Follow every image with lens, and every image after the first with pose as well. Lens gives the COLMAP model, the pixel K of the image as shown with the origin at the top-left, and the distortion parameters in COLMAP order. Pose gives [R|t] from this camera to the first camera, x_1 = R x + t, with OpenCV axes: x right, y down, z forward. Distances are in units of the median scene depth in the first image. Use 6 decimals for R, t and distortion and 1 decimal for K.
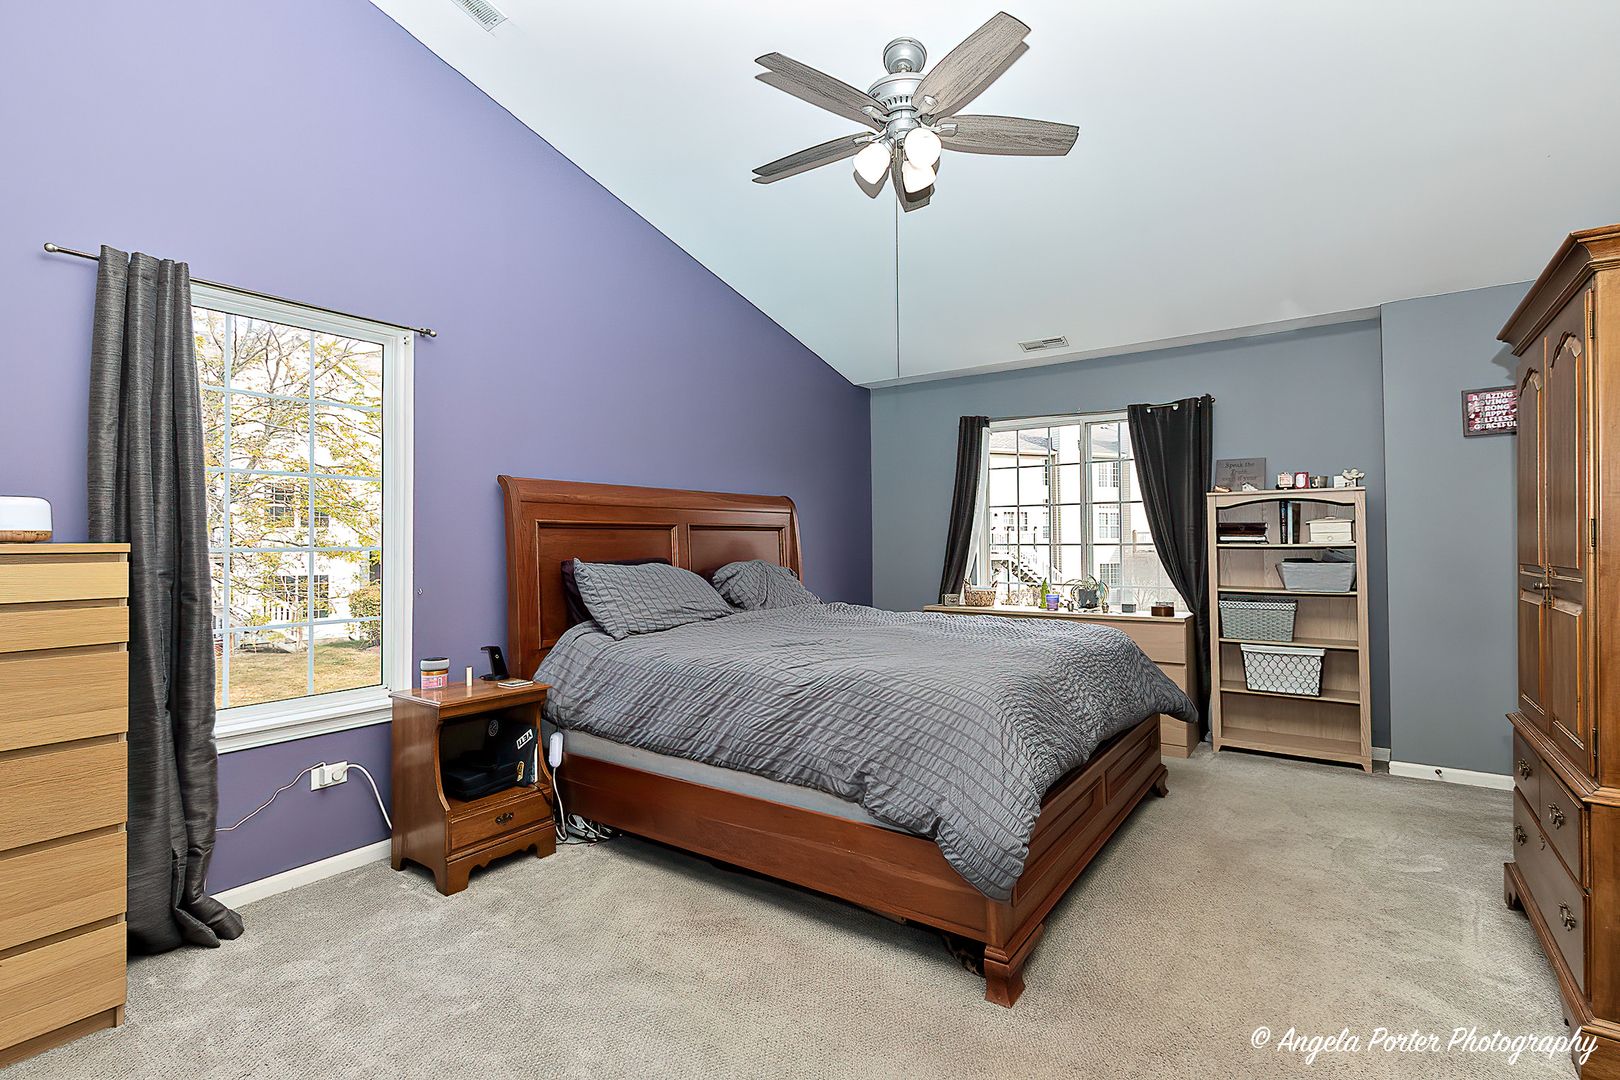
lens RADIAL K [[793.6, 0, 809.3], [0, 793.6, 543.6], [0, 0, 1]] dist [-0.003074, 0.000627]
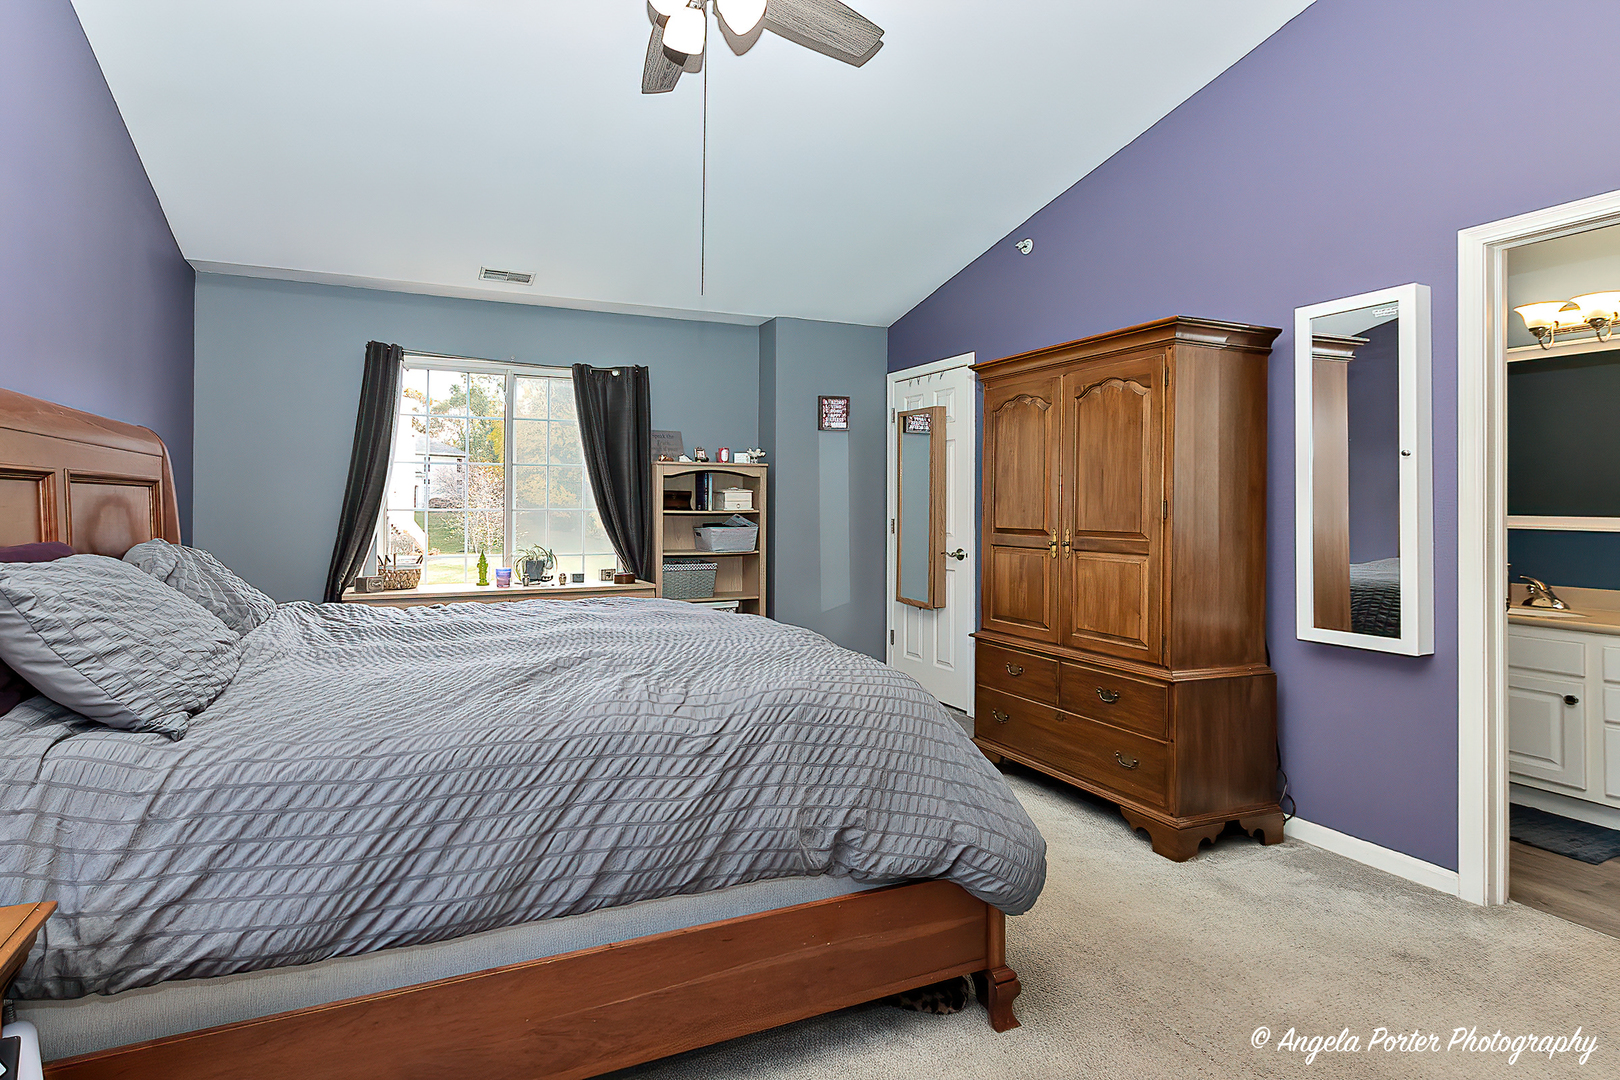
lens RADIAL K [[793.6, 0, 745.6], [0, 793.6, 494.6], [0, 0, 1]] dist [-0.003074, 0.000627]
pose [[0.523046, 0.017354, 0.852128, -0.368608], [-0.008342, 0.999849, -0.015242, -0.006407], [-0.852264, 0.000864, 0.523112, 0.412297]]
